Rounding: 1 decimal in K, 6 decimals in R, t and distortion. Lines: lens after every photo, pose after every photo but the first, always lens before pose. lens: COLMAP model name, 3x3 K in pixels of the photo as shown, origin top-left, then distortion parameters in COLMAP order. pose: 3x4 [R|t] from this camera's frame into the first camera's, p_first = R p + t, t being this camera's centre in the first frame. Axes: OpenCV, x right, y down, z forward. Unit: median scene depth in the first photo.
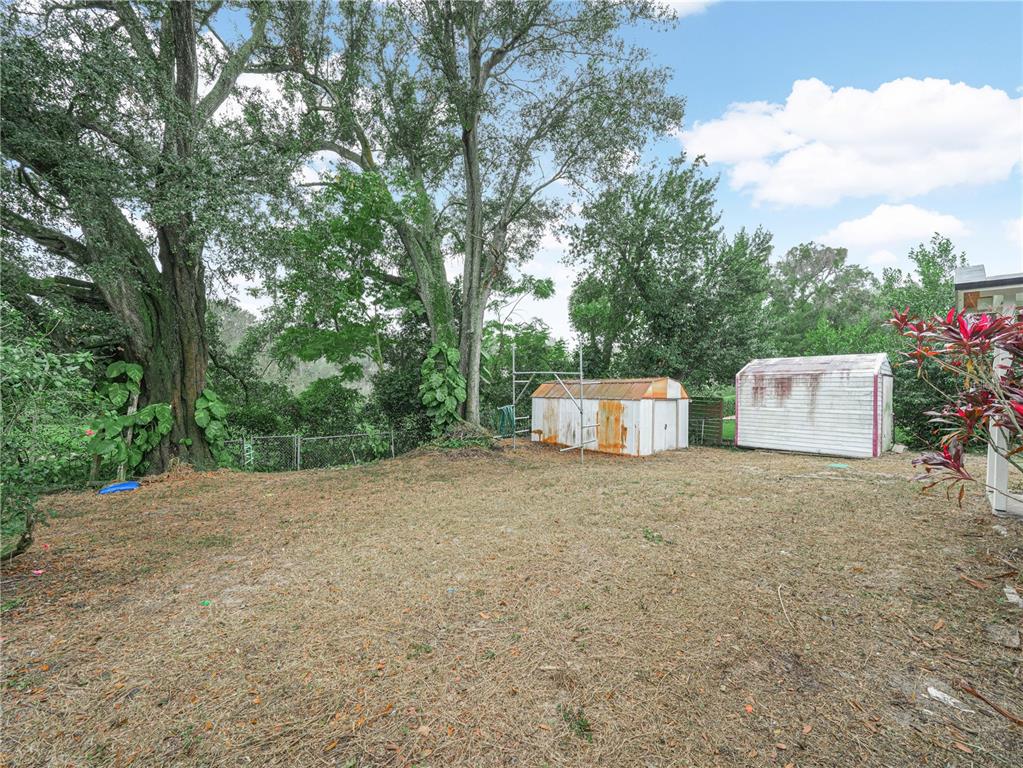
lens RADIAL K [[415.4, 0, 511.3], [0, 415.4, 386.4], [0, 0, 1]] dist [-0.021038, 0.000290]
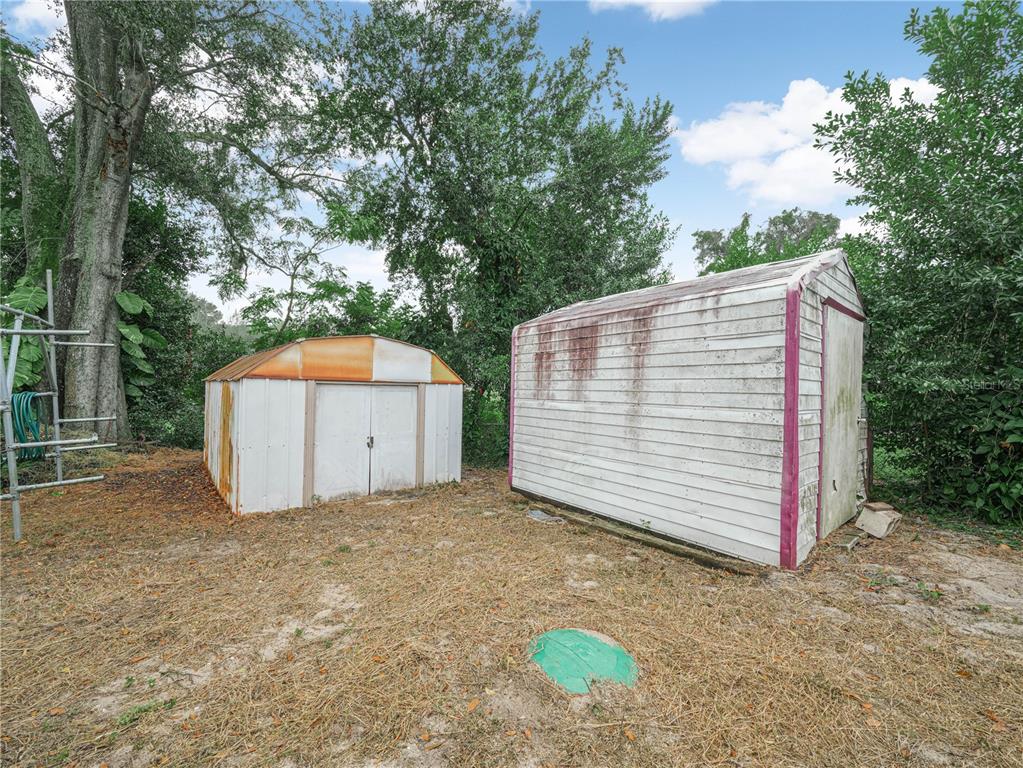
lens RADIAL K [[415.4, 0, 511.3], [0, 415.4, 385.1], [0, 0, 1]] dist [-0.021038, 0.000290]
pose [[0.999965, 0.006457, -0.005410, 0.622931], [-0.006441, 0.999975, 0.003057, 0.036541], [0.005429, -0.003022, 0.999981, 0.631446]]
